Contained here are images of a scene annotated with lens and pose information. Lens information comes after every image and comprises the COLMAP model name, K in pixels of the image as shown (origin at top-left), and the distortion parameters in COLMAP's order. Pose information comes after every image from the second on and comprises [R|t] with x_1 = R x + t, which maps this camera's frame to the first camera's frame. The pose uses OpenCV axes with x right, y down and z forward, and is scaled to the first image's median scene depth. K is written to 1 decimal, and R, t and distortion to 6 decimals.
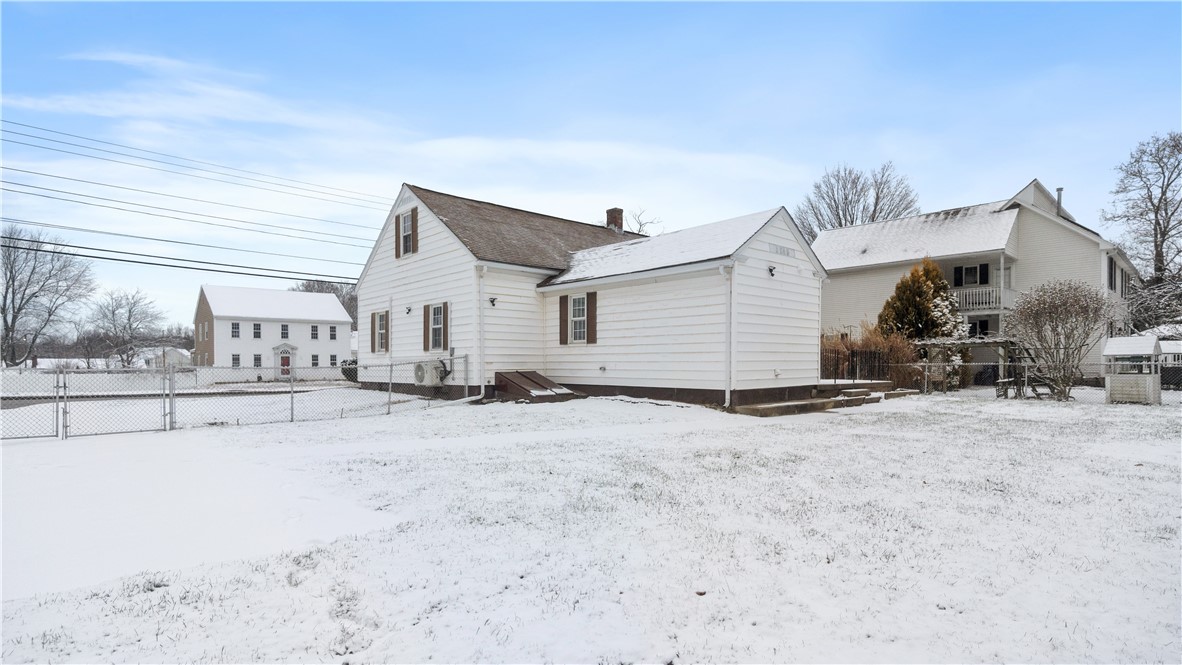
lens RADIAL K [[582.9, 0, 584.3], [0, 582.9, 344.2], [0, 0, 1]] dist [0.013470, 0.000815]
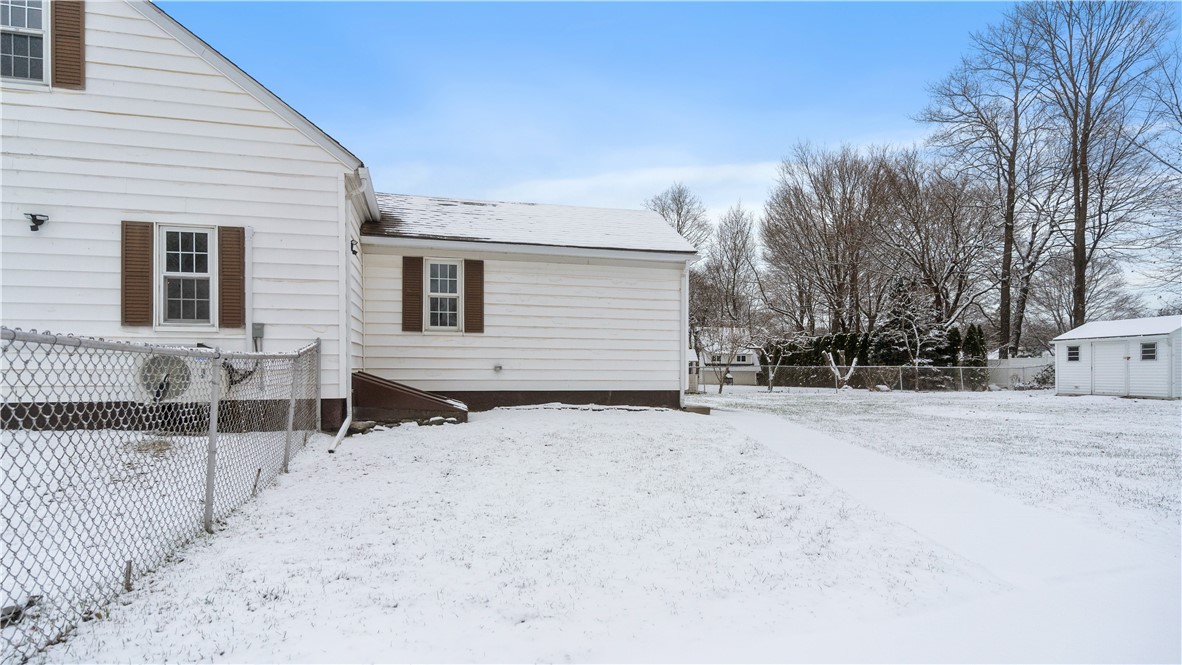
lens RADIAL K [[582.9, 0, 654.7], [0, 582.9, 361.4], [0, 0, 1]] dist [0.013470, 0.000815]
pose [[0.482025, 0.016098, 0.876010, -0.502921], [-0.033803, 0.999428, 0.000234, 0.026105], [-0.875505, -0.029724, 0.482293, 0.470299]]
